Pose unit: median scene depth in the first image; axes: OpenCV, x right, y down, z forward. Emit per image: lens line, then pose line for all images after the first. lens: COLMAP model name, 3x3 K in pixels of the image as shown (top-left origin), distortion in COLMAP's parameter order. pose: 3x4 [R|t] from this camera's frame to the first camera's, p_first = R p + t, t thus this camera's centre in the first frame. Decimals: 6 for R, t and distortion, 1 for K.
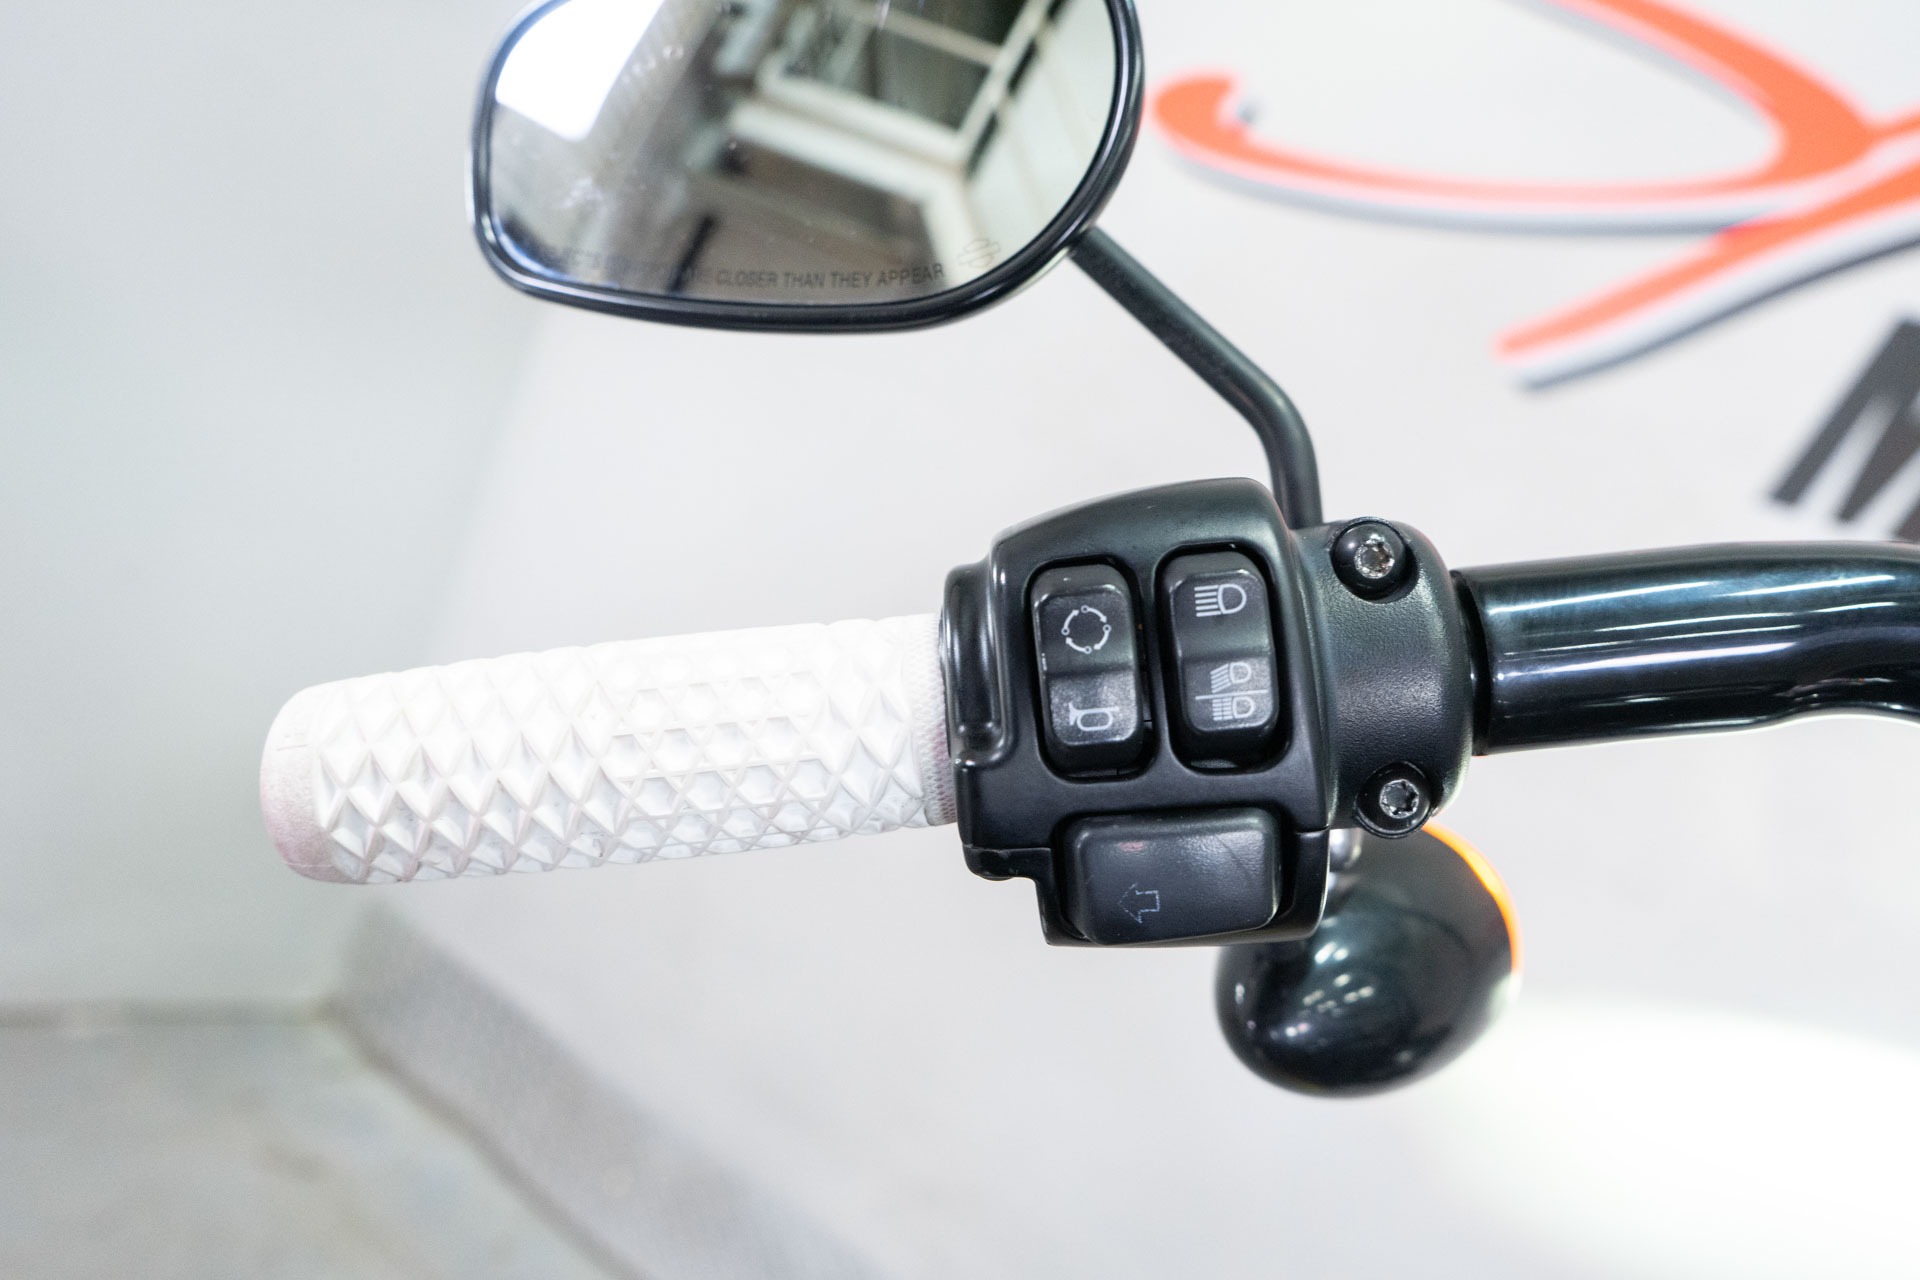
lens RADIAL K [[1560.4, 0, 963.2], [0, 1560.4, 616.8], [0, 0, 1]] dist [-0.000643, 0.005384]
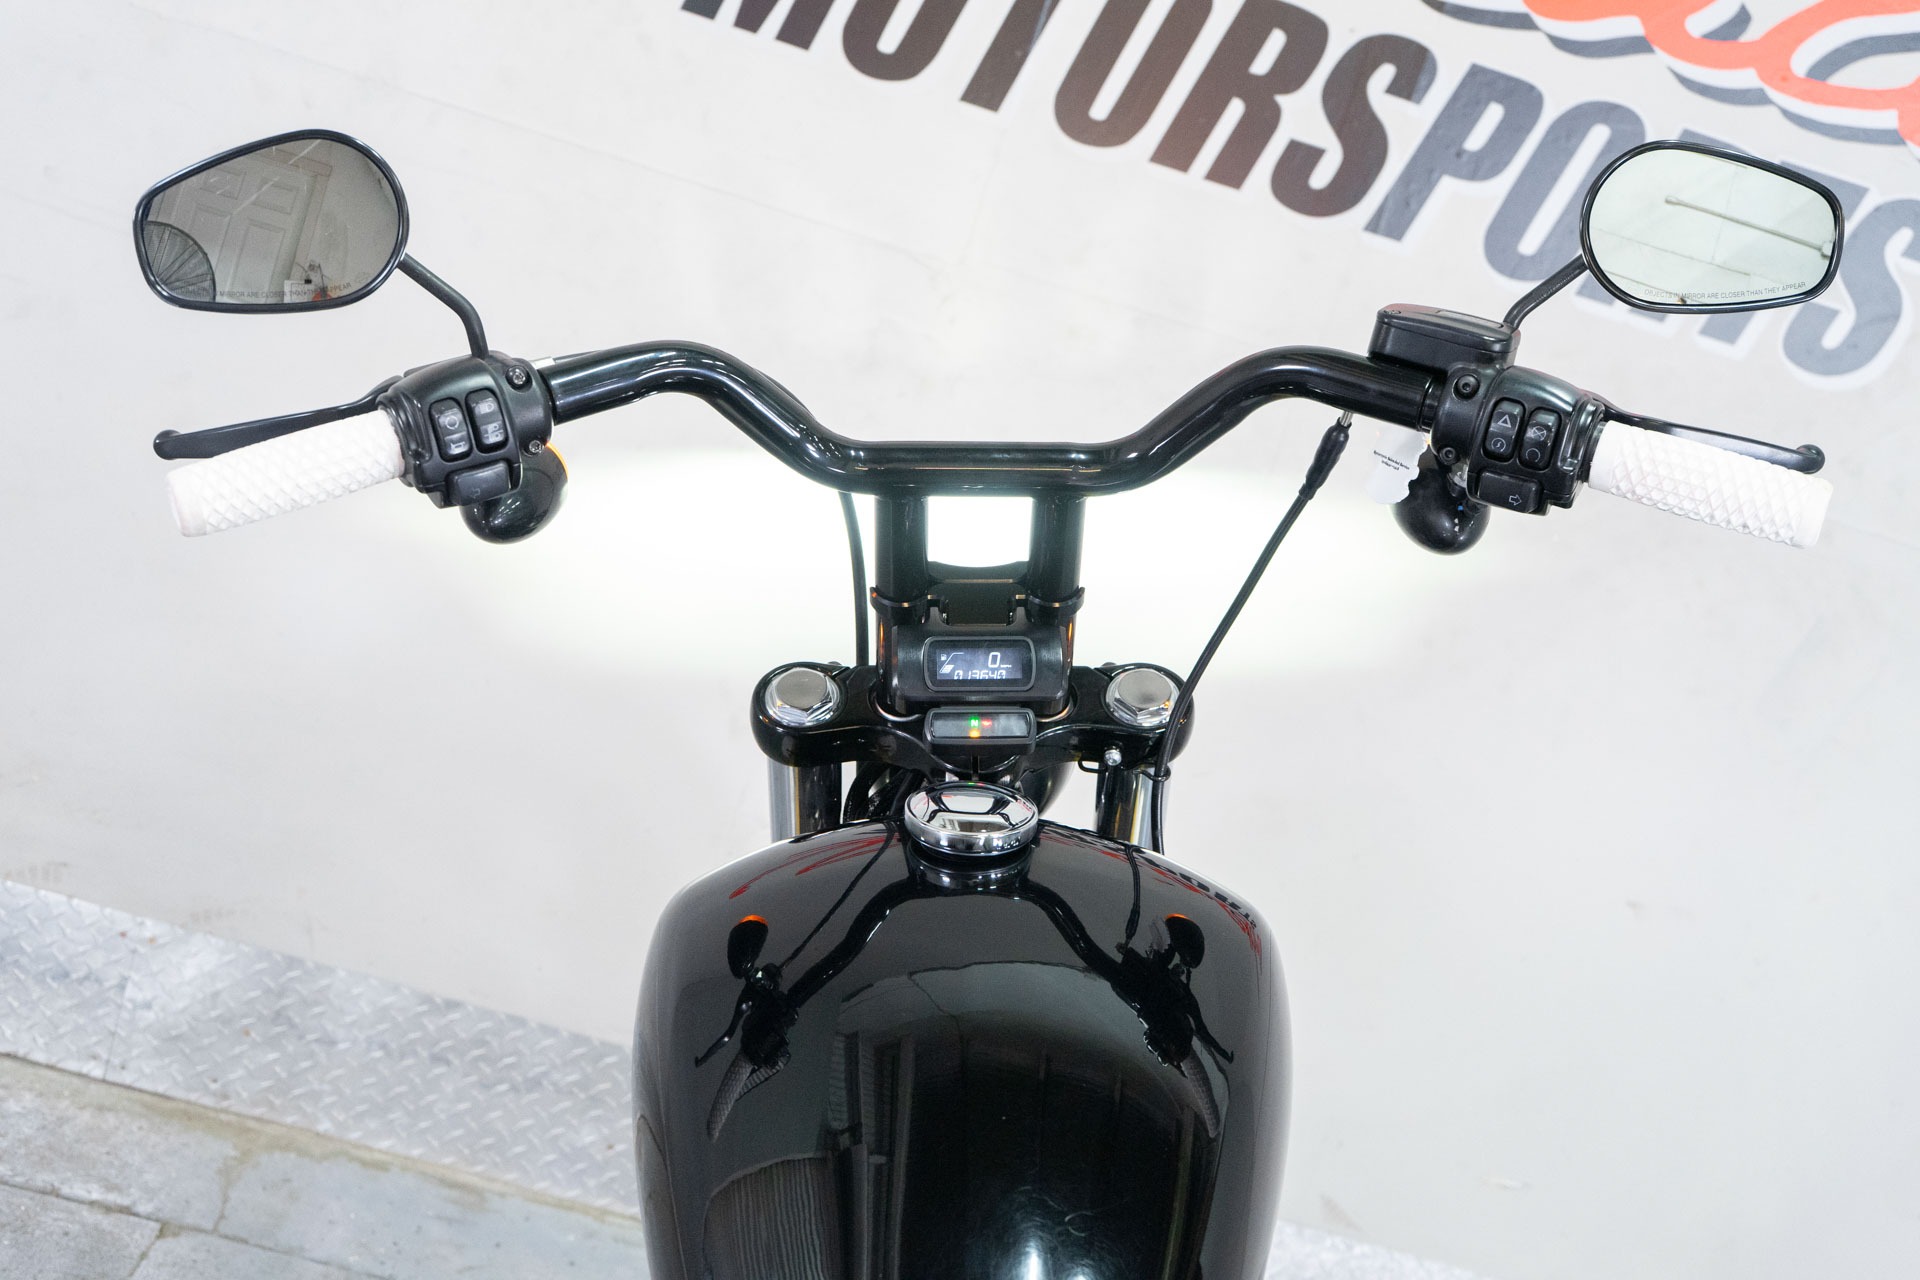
lens RADIAL K [[2416.1, 0, 960.0], [0, 2416.1, 640.0], [0, 0, 1]] dist [0.021266, 0.007810]
pose [[0.856792, -0.221184, 0.465816, -1.434379], [0.073876, 0.946669, 0.313625, -1.039964], [-0.510342, -0.234299, 0.827439, -3.820589]]
